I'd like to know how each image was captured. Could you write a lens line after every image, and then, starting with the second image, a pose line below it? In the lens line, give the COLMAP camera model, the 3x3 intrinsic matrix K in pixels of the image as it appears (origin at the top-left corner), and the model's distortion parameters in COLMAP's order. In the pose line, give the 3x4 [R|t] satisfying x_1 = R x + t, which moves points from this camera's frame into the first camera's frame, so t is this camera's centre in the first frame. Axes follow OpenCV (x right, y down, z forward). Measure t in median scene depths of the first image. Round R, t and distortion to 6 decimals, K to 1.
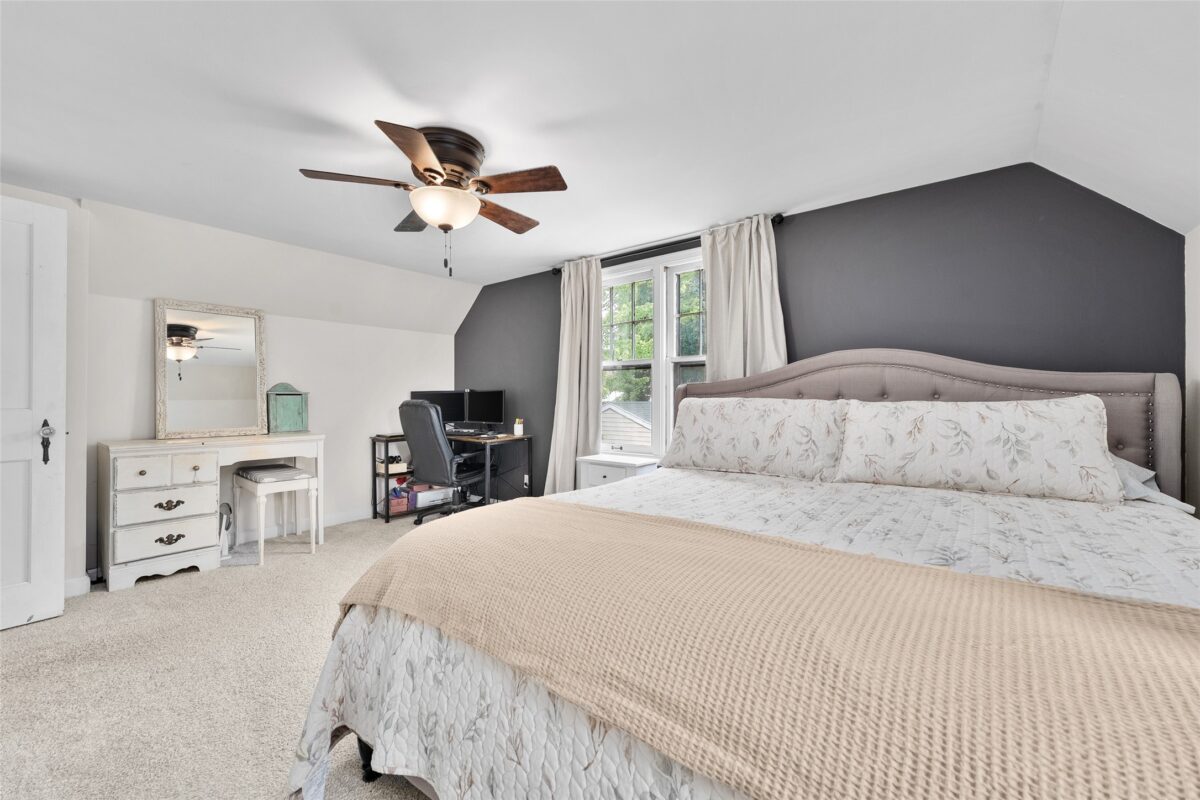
lens RADIAL K [[489.9, 0, 601.4], [0, 489.9, 394.4], [0, 0, 1]] dist [0.000358, -0.001508]
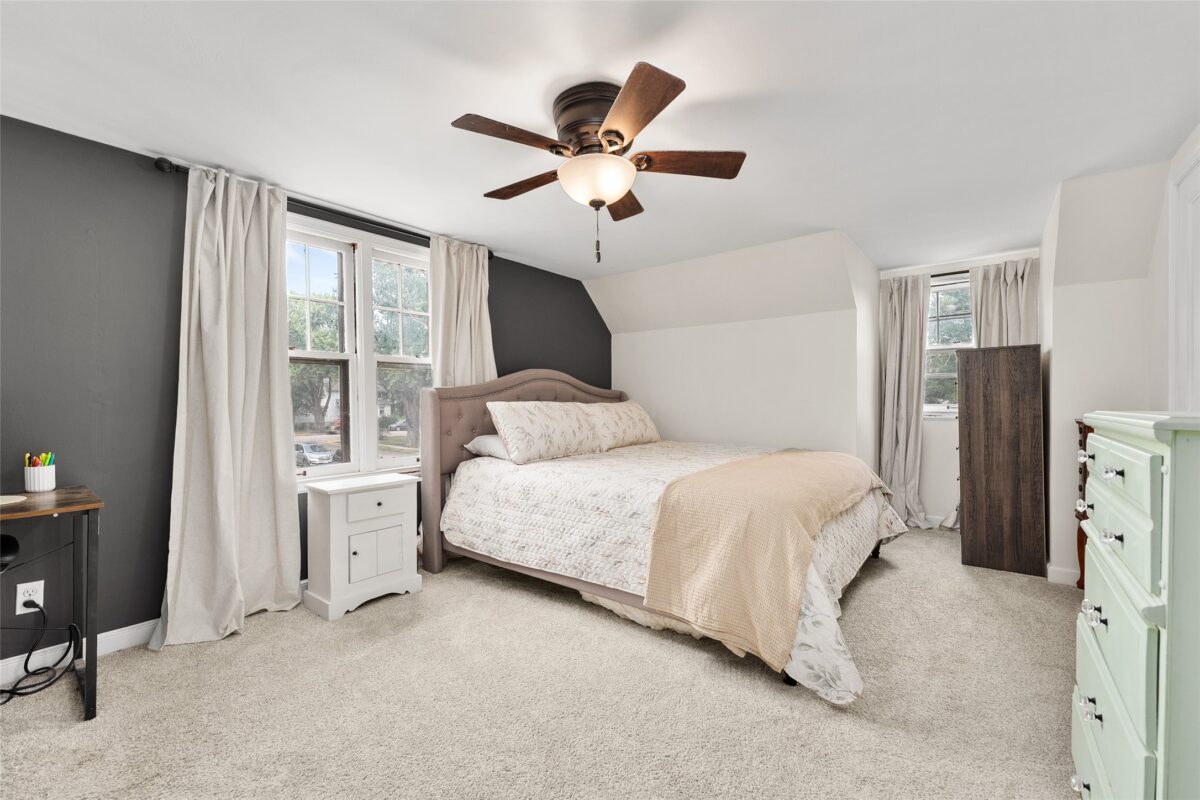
lens RADIAL K [[489.9, 0, 600.7], [0, 489.9, 402.2], [0, 0, 1]] dist [0.000358, -0.001508]
pose [[-0.007743, -0.000873, 0.999970, -0.861930], [0.004620, 0.999989, 0.000909, 0.007342], [-0.999959, 0.004627, -0.007739, 0.737977]]
